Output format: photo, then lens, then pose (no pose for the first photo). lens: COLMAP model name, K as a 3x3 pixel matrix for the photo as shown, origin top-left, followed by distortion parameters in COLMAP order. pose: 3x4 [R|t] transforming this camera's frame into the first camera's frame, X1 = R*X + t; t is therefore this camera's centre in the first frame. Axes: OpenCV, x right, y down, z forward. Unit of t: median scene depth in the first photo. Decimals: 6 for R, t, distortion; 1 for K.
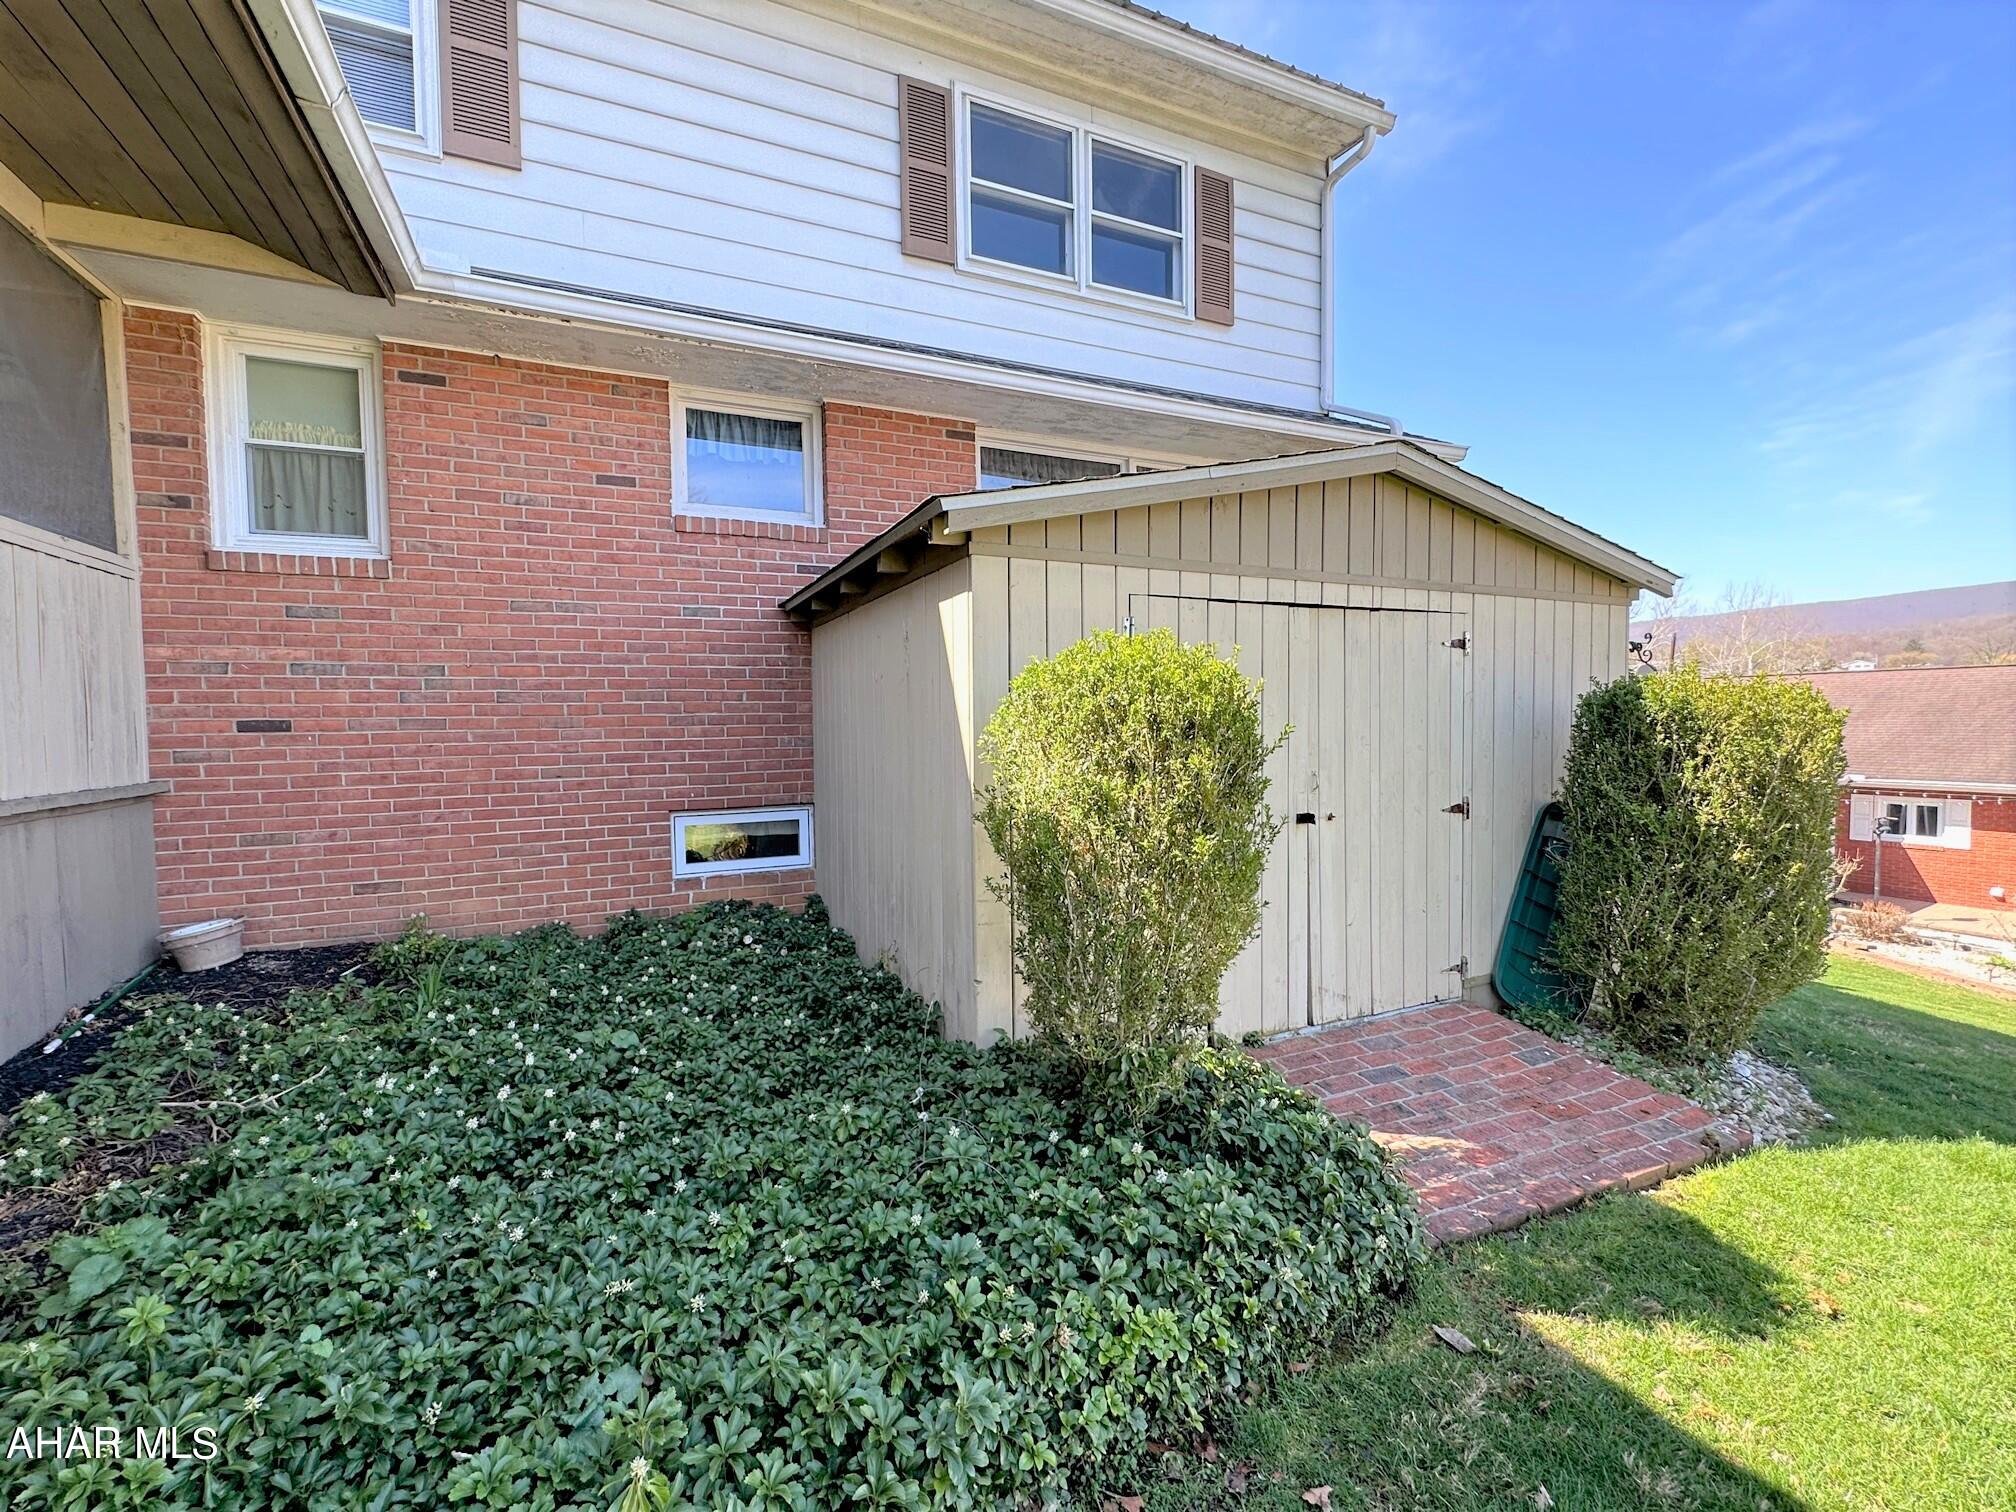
lens RADIAL K [[877.9, 0, 1008.0], [0, 877.9, 756.0], [0, 0, 1]] dist [-0.002150, -0.000612]
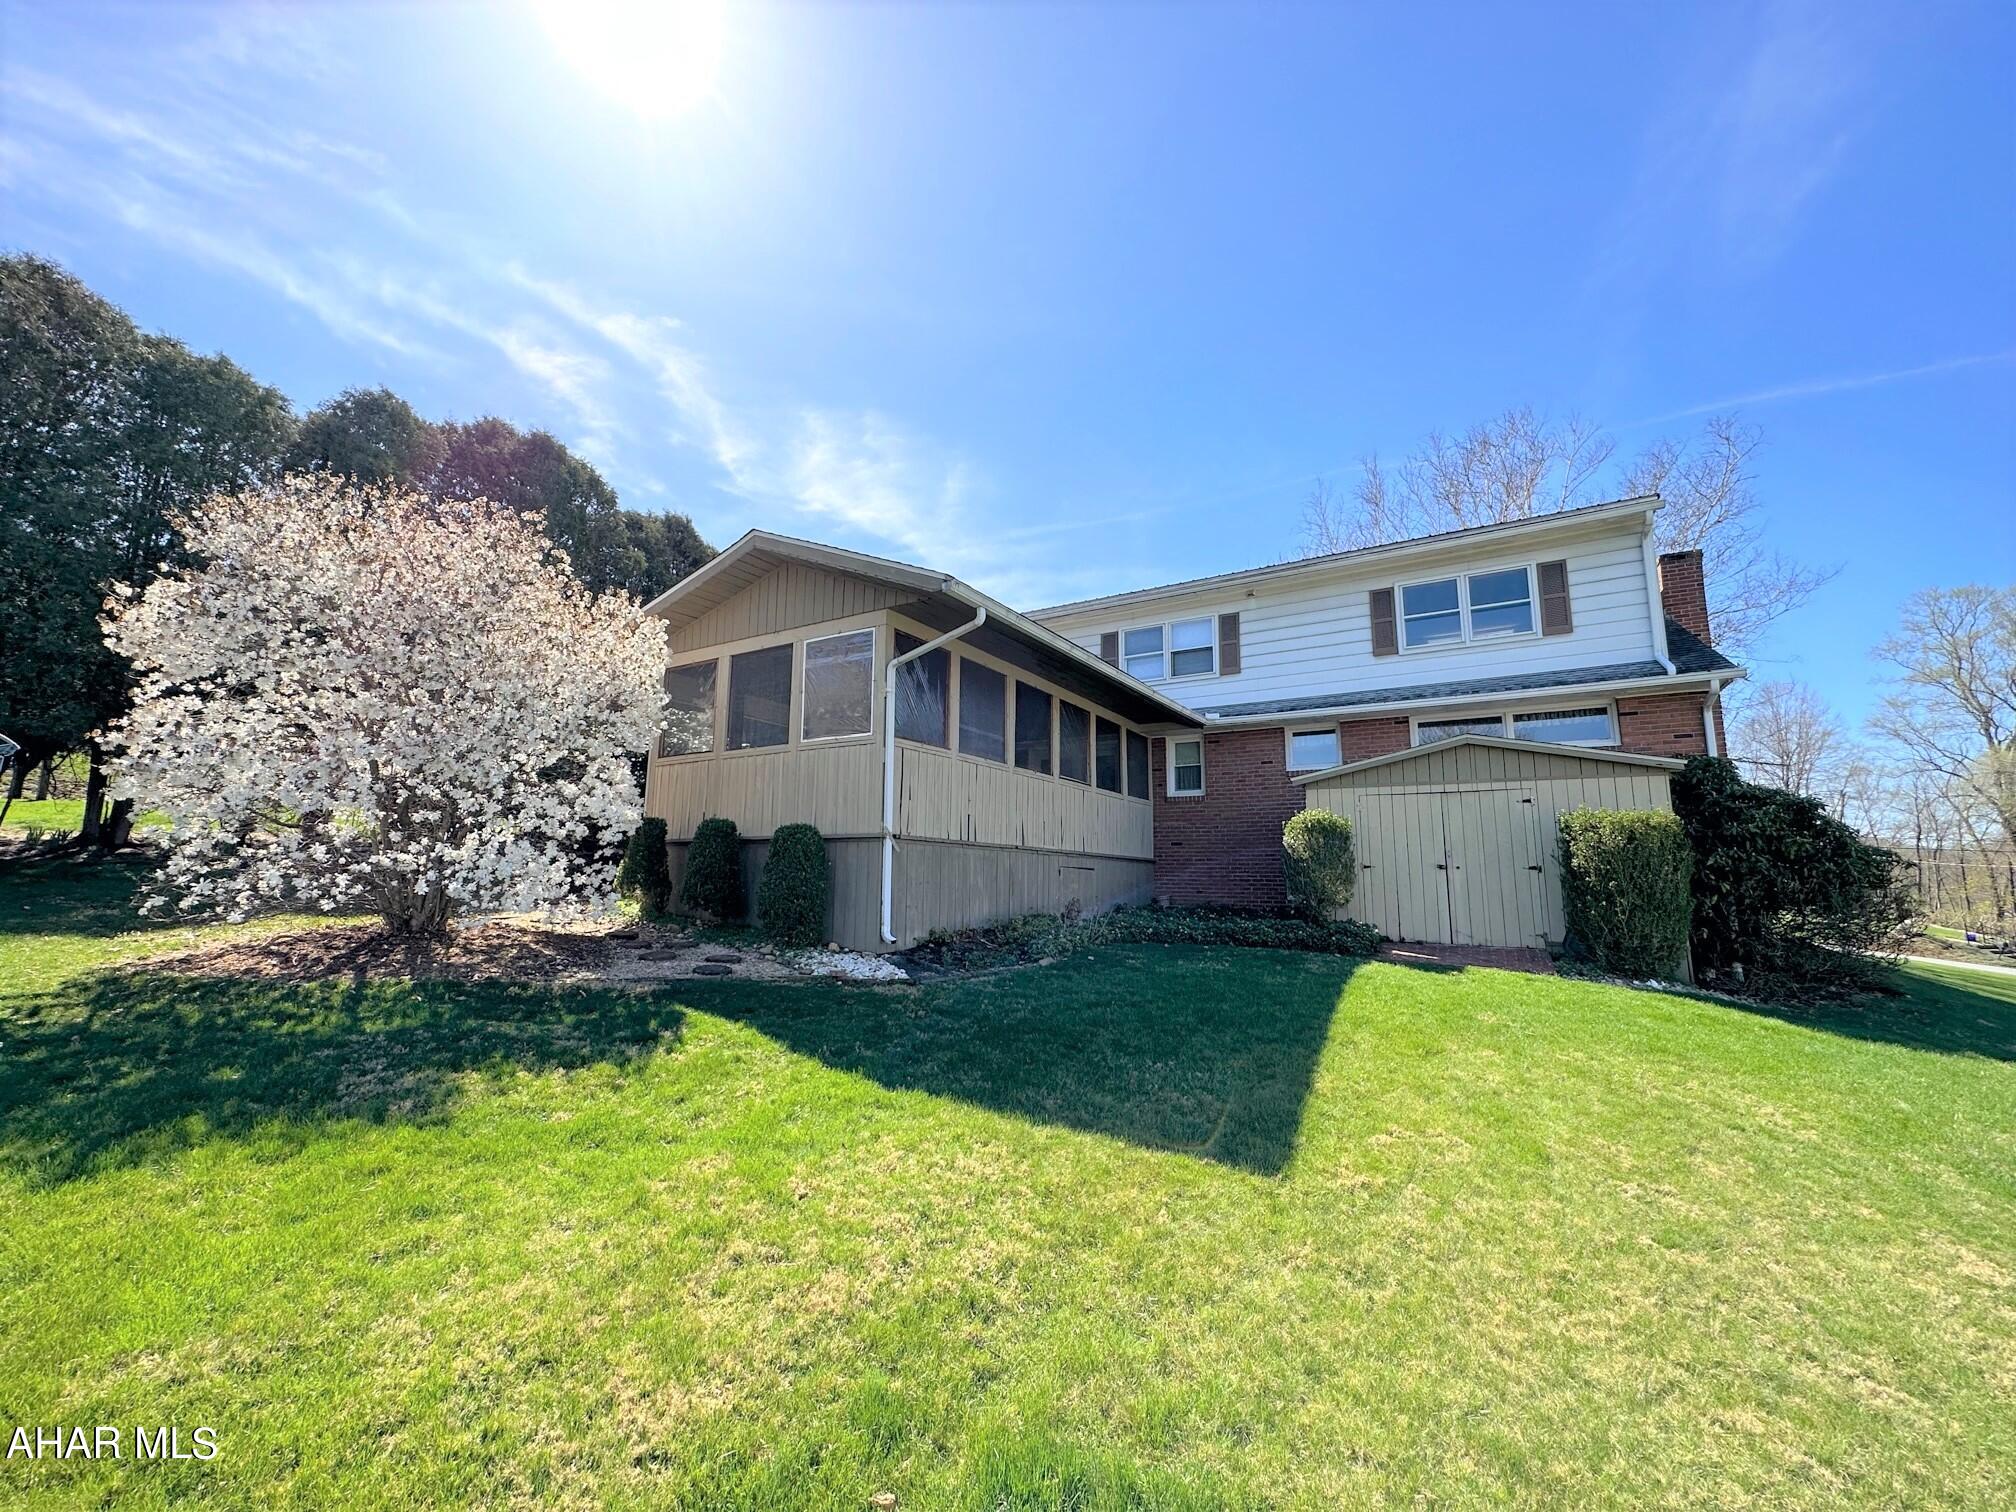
lens RADIAL K [[811.5, 0, 1008.0], [0, 811.5, 756.0], [0, 0, 1]] dist [0.000599, 0.000193]
pose [[0.560640, -0.108151, -0.820967, 1.190440], [-0.053768, 0.984587, -0.166424, 0.156694], [0.826312, 0.137445, 0.546184, -1.118946]]
